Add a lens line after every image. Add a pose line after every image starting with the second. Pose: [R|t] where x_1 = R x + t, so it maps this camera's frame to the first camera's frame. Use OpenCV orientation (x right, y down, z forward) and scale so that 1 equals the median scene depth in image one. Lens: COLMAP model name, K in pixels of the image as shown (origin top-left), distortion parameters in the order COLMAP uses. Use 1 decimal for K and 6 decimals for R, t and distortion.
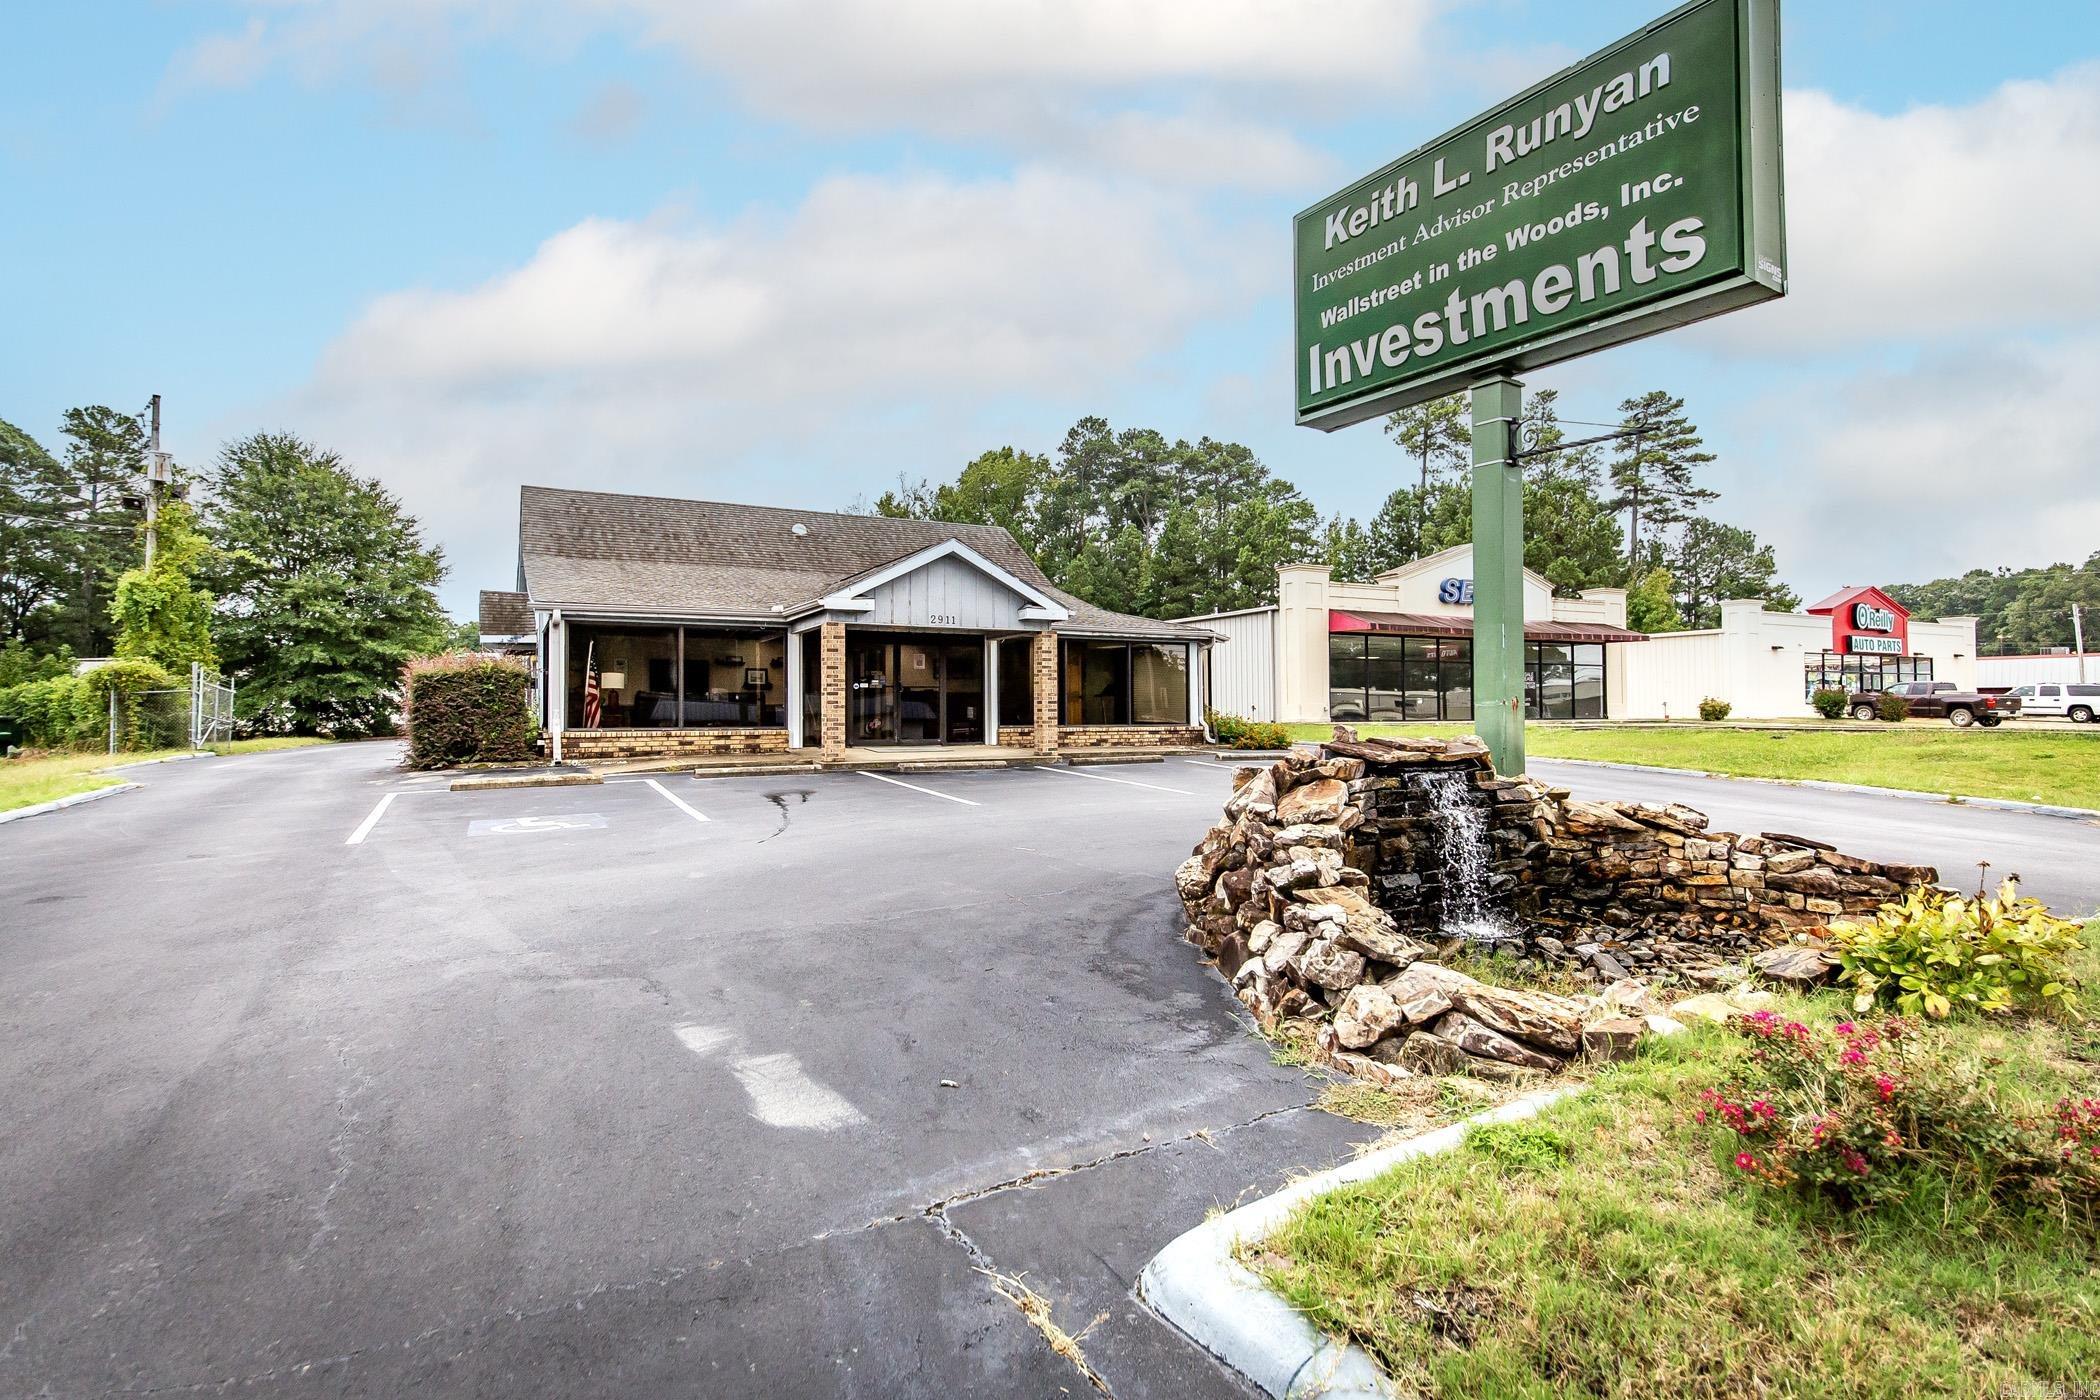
lens RADIAL K [[1058.8, 0, 1050.0], [0, 1058.8, 700.0], [0, 0, 1]] dist [-0.001837, -0.000138]
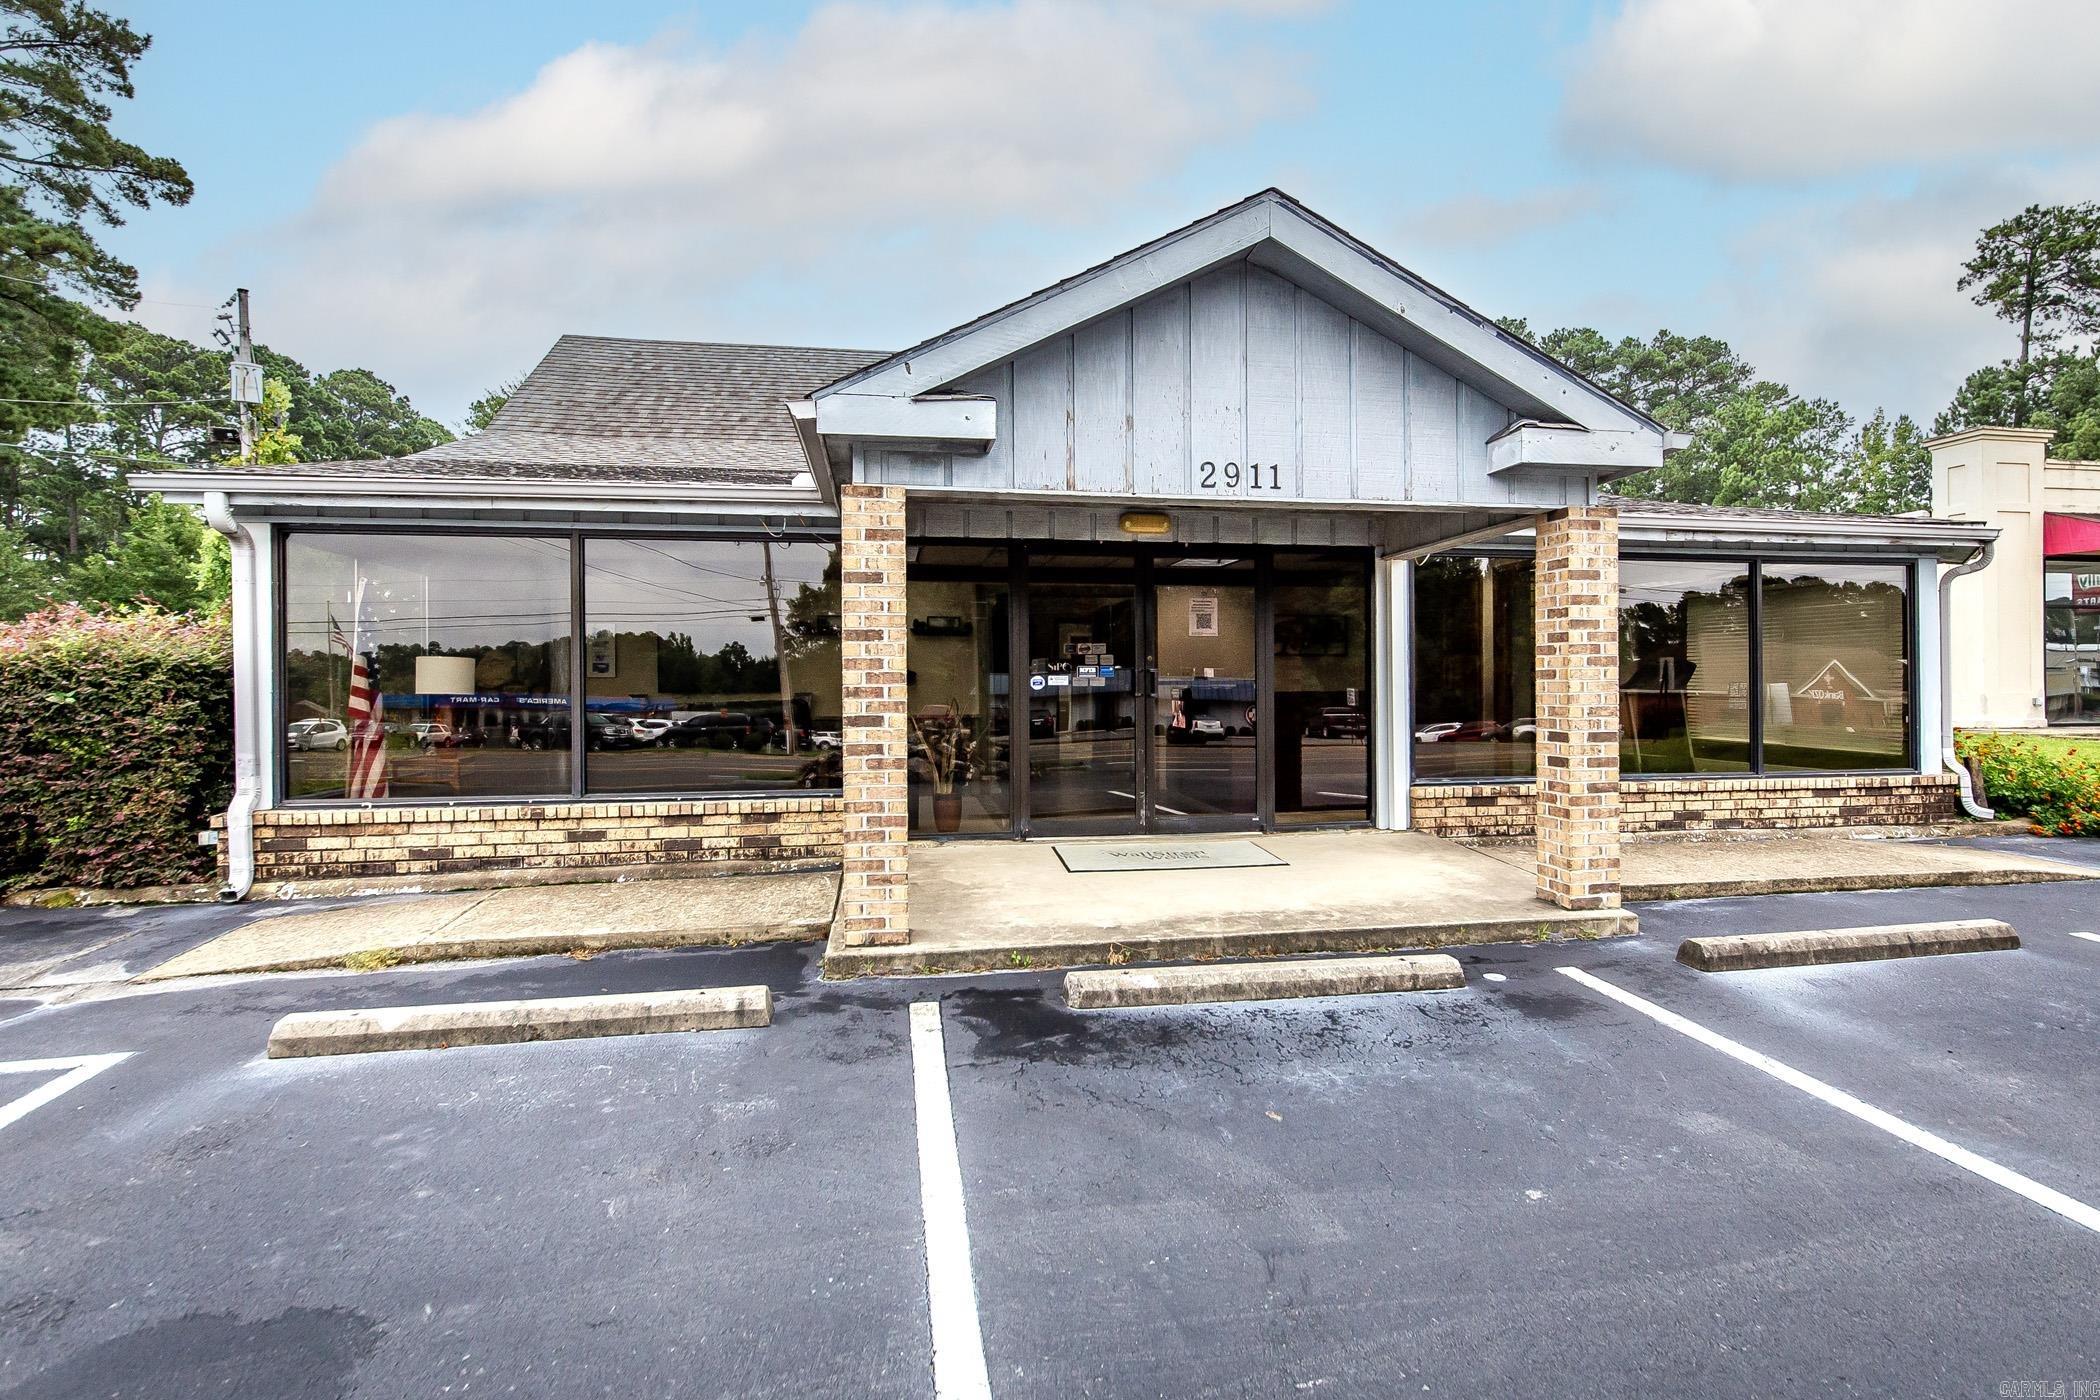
lens RADIAL K [[1262.8, 0, 1050.0], [0, 1262.8, 700.0], [0, 0, 1]] dist [-0.002693, 0.002703]
pose [[0.952806, 0.000628, -0.303578, -0.036855], [0.005300, 0.999811, 0.018703, -0.015238], [0.303532, -0.019429, 0.952623, 0.552146]]
